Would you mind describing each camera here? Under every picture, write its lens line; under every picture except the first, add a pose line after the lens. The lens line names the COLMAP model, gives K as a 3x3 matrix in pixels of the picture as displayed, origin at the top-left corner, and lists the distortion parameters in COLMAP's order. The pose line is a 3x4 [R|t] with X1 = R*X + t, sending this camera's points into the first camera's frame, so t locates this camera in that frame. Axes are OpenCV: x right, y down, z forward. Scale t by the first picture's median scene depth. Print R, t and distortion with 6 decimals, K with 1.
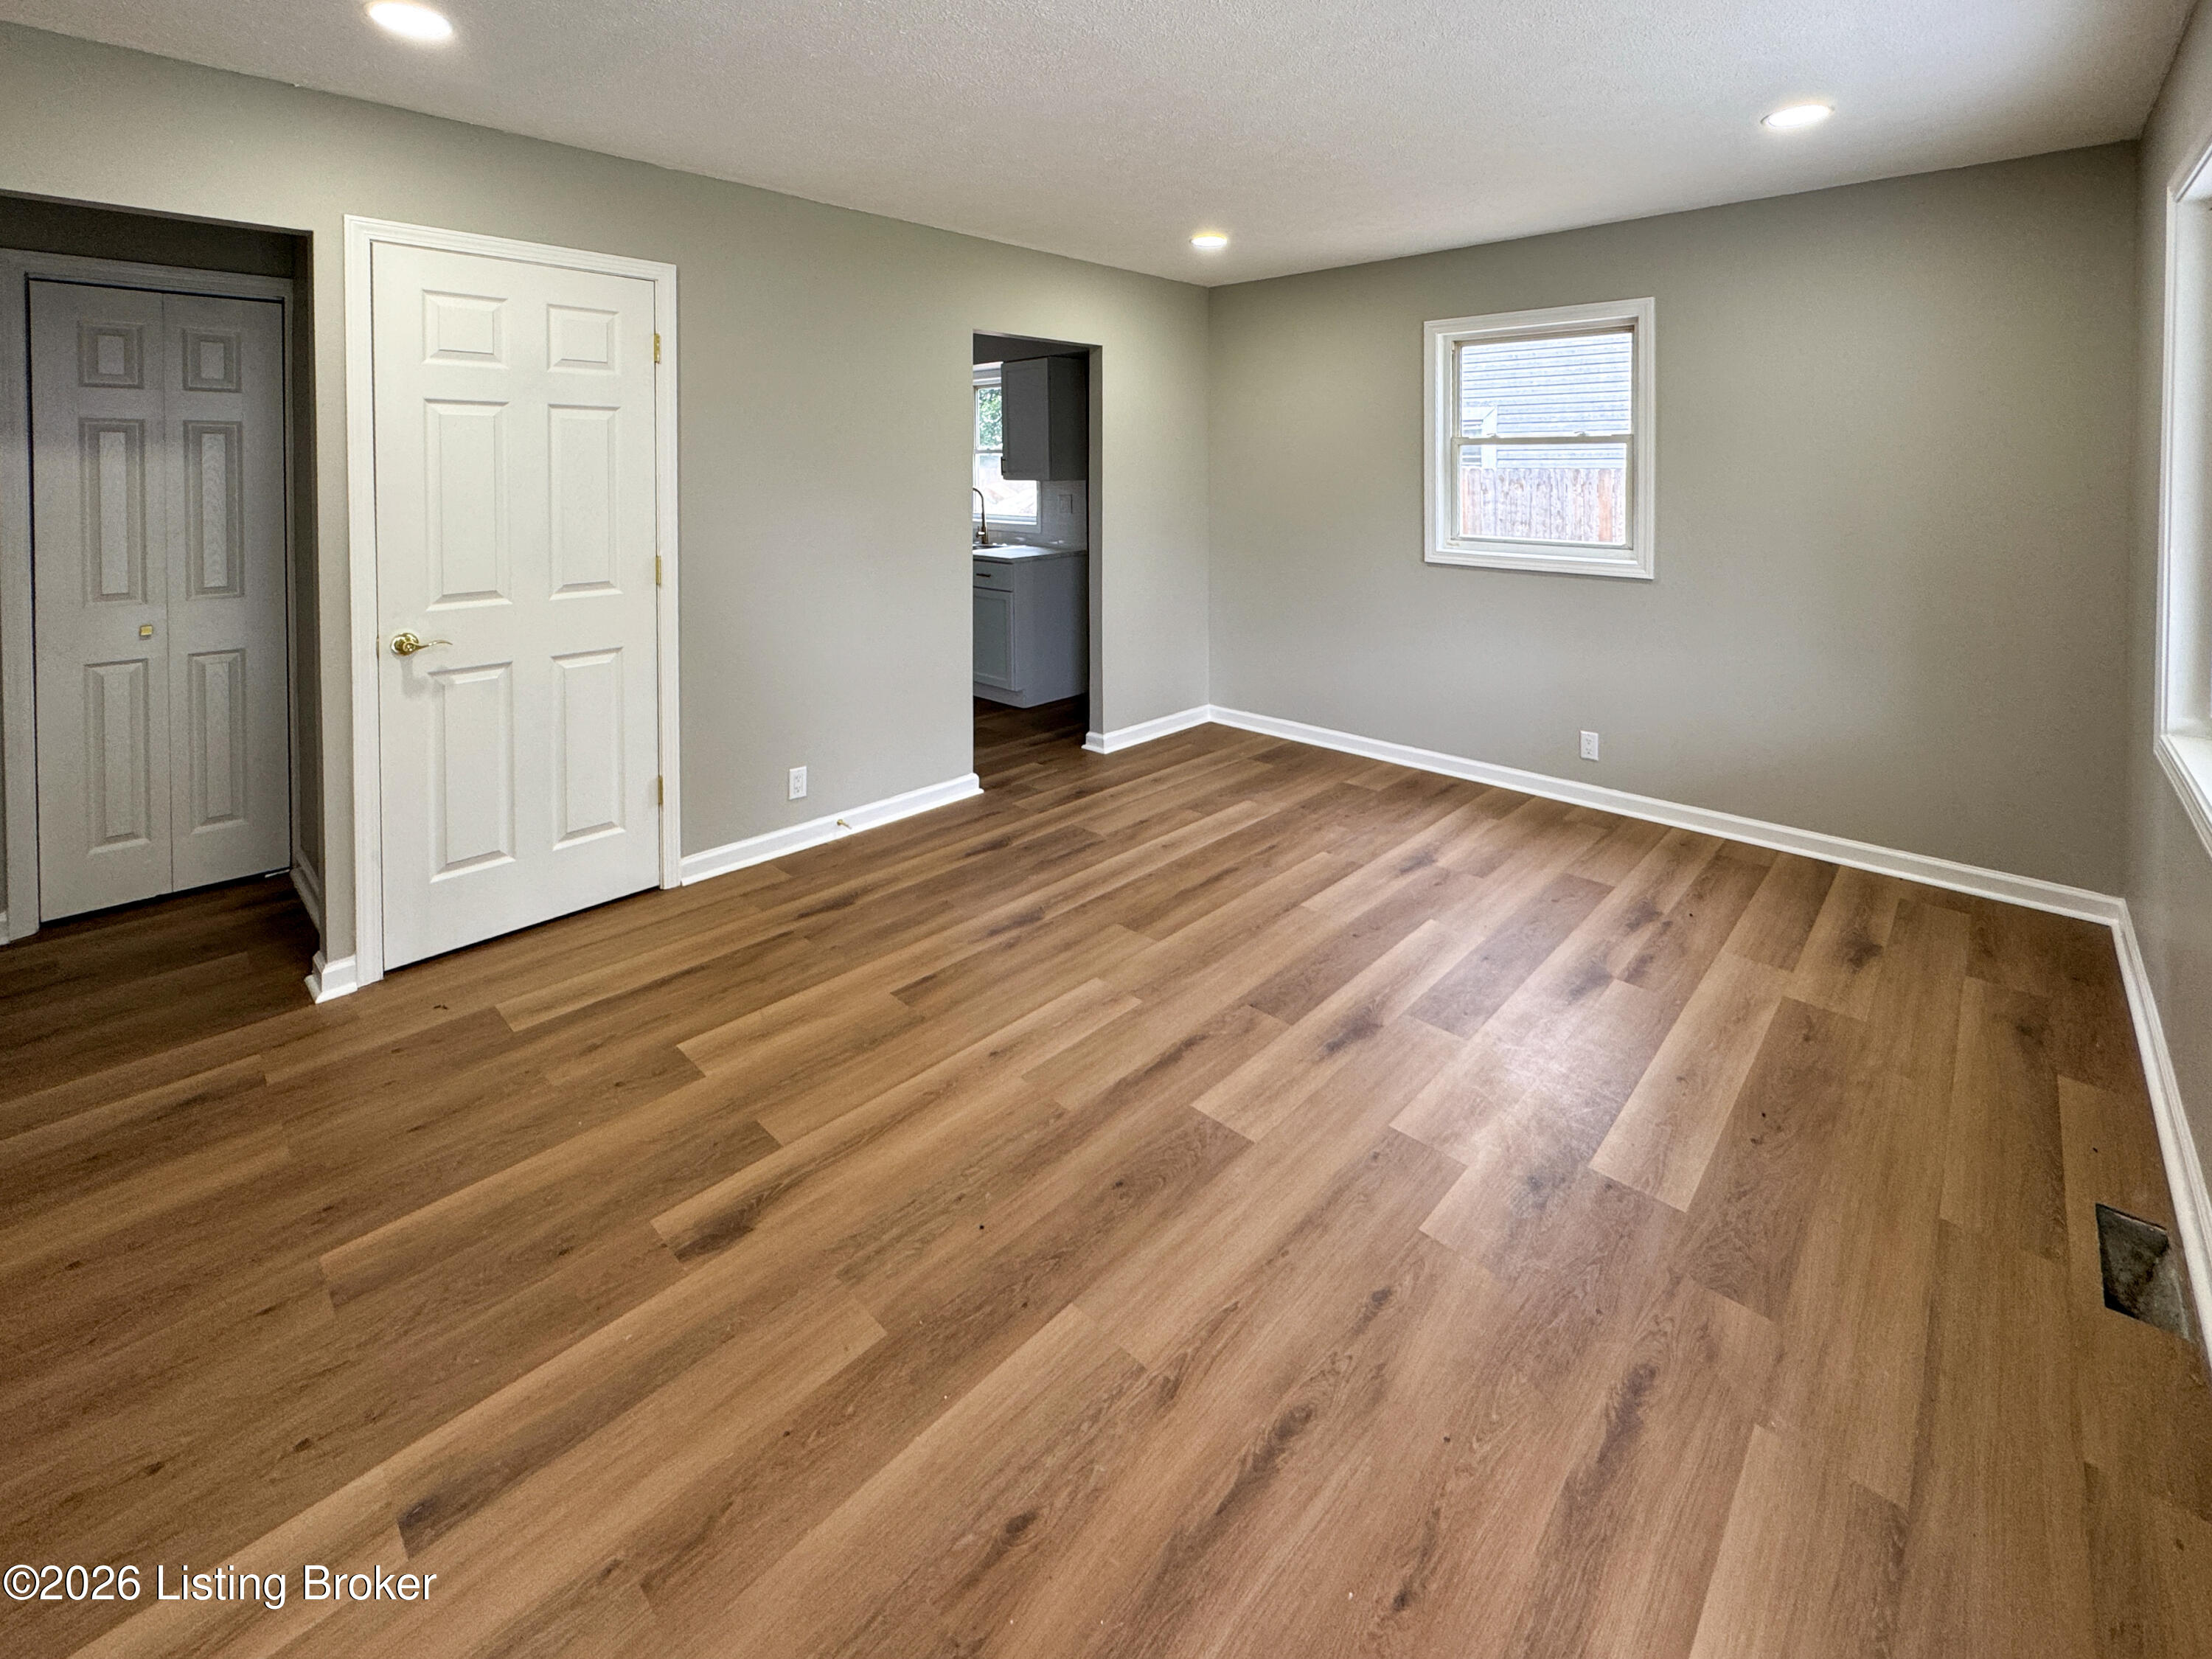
lens RADIAL K [[892.6, 0, 1106.0], [0, 892.6, 829.5], [0, 0, 1]] dist [-0.001580, -0.000548]
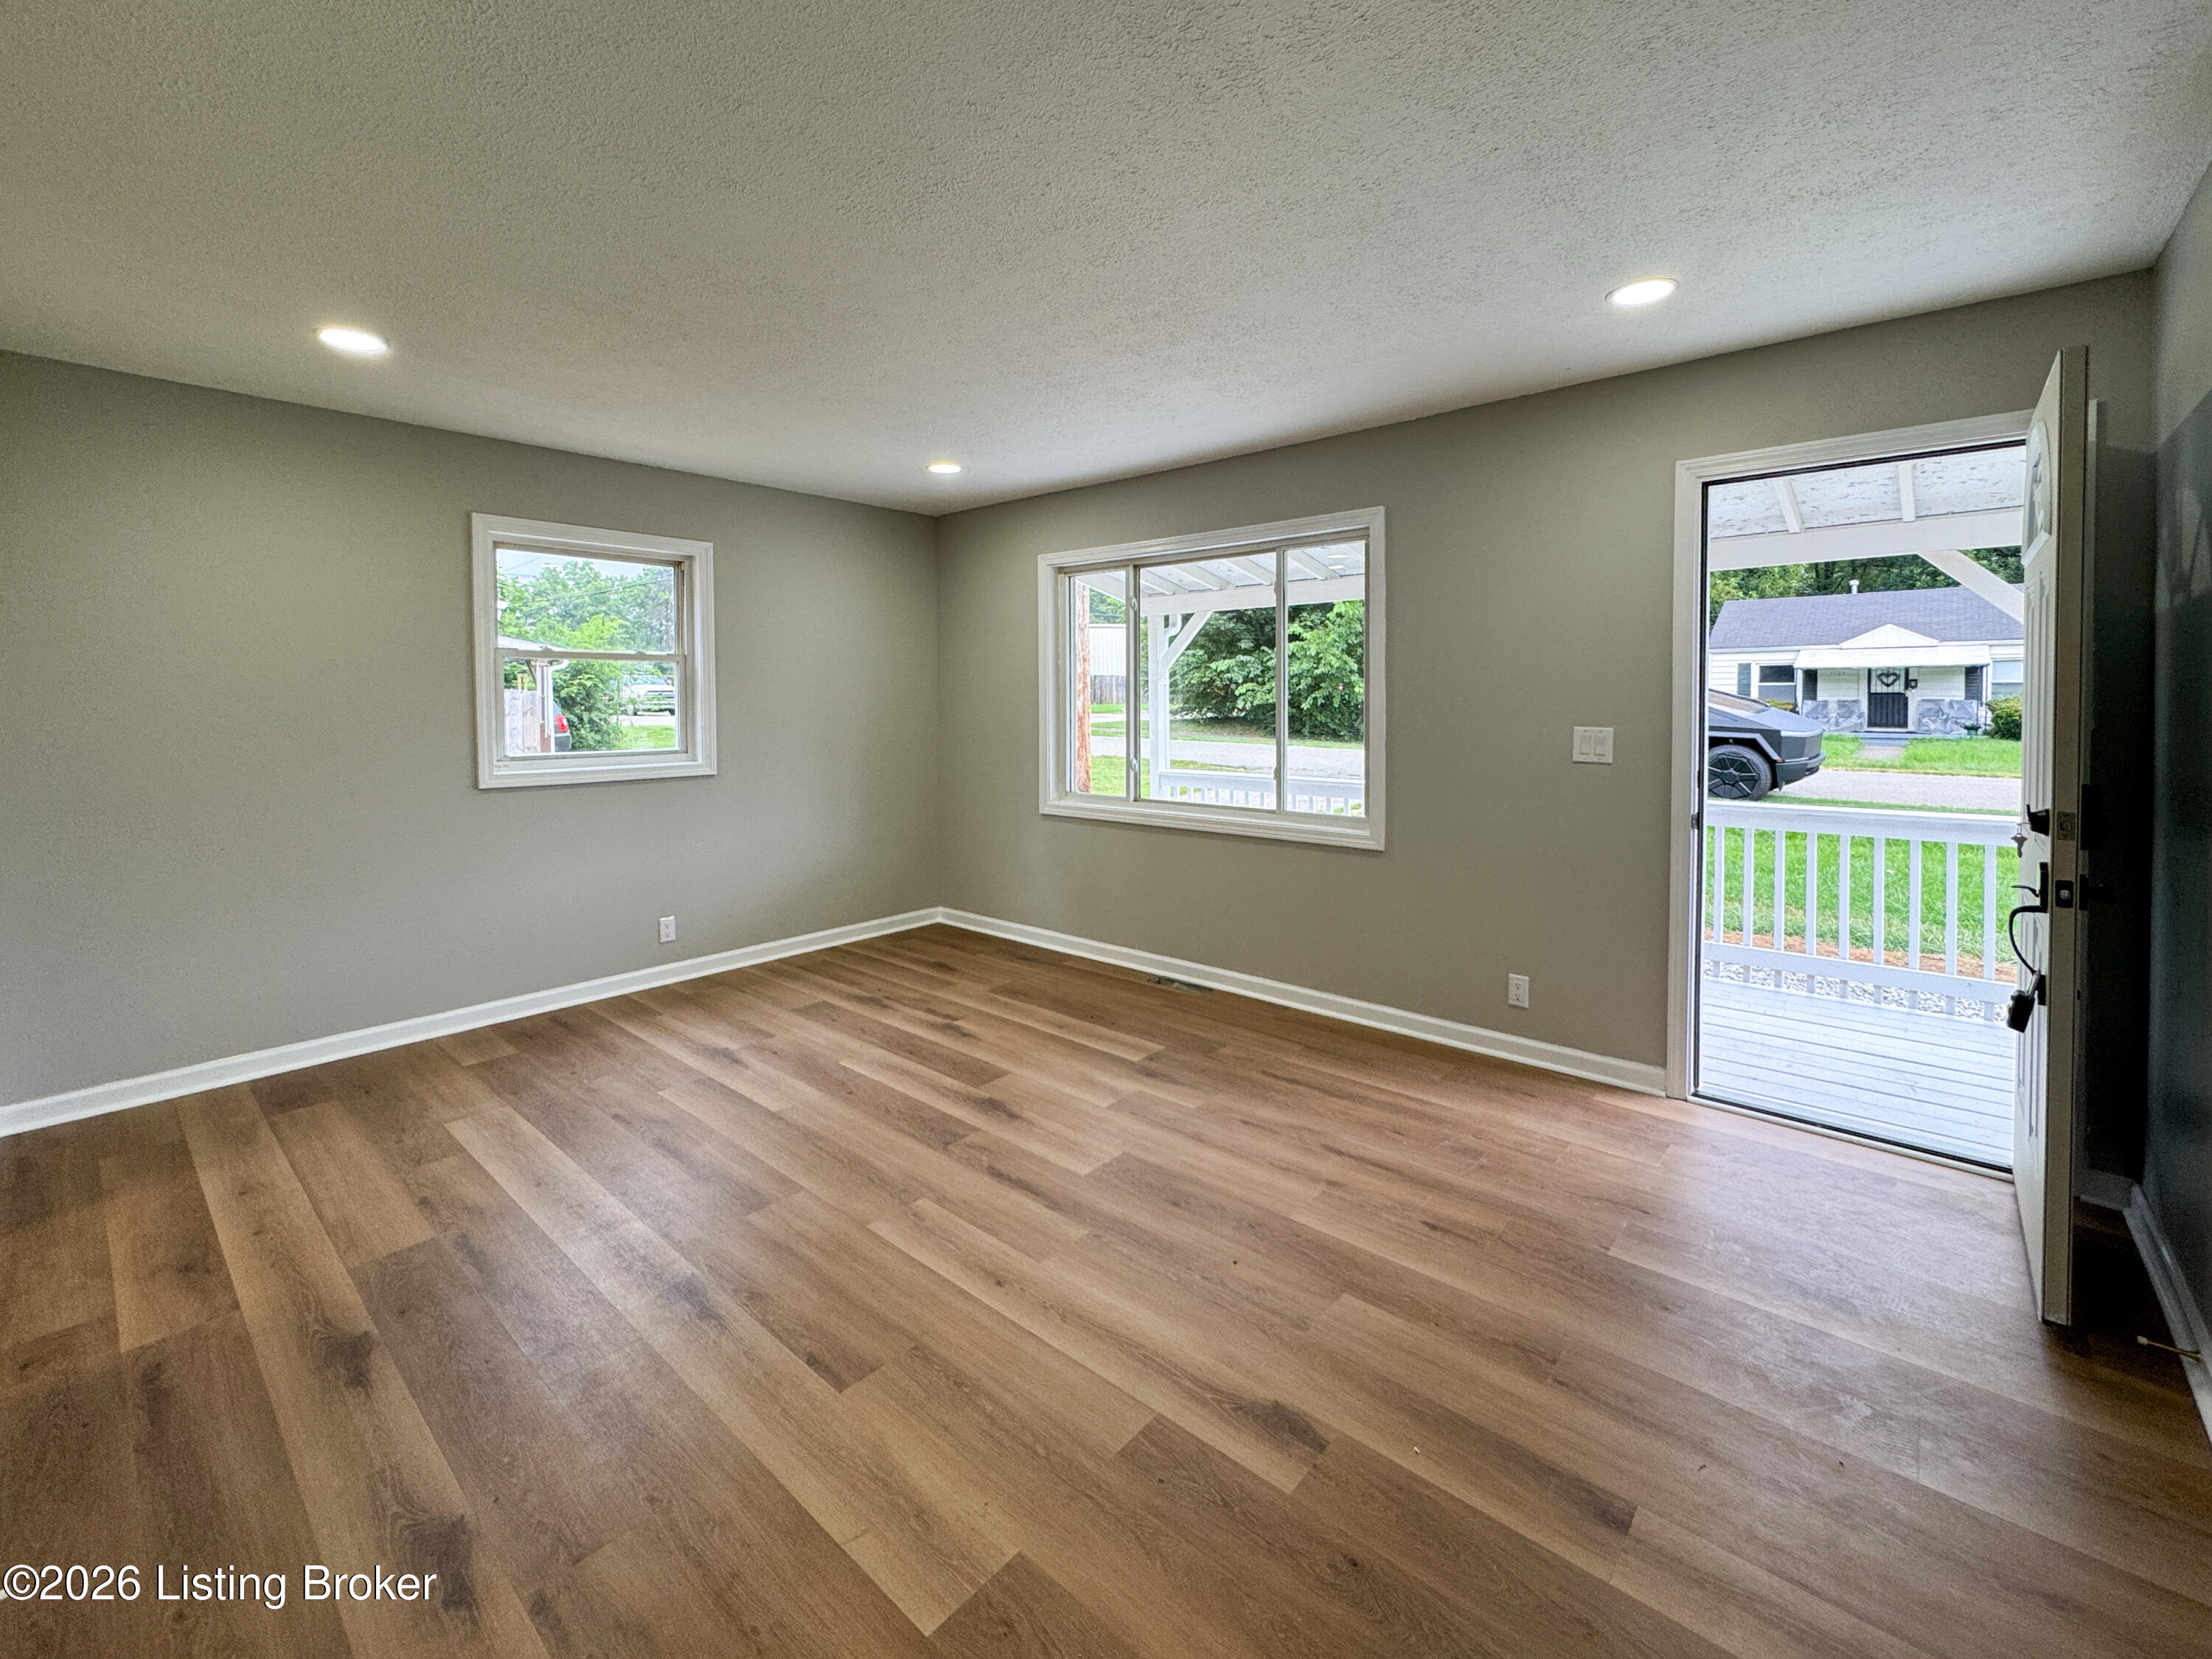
lens RADIAL K [[922.1, 0, 1106.0], [0, 922.1, 829.5], [0, 0, 1]] dist [-0.002071, -0.005539]
pose [[-0.033030, -0.143749, 0.989063, -1.224227], [0.377505, 0.914502, 0.145519, -0.339022], [-0.925418, 0.378183, 0.024060, 0.836794]]
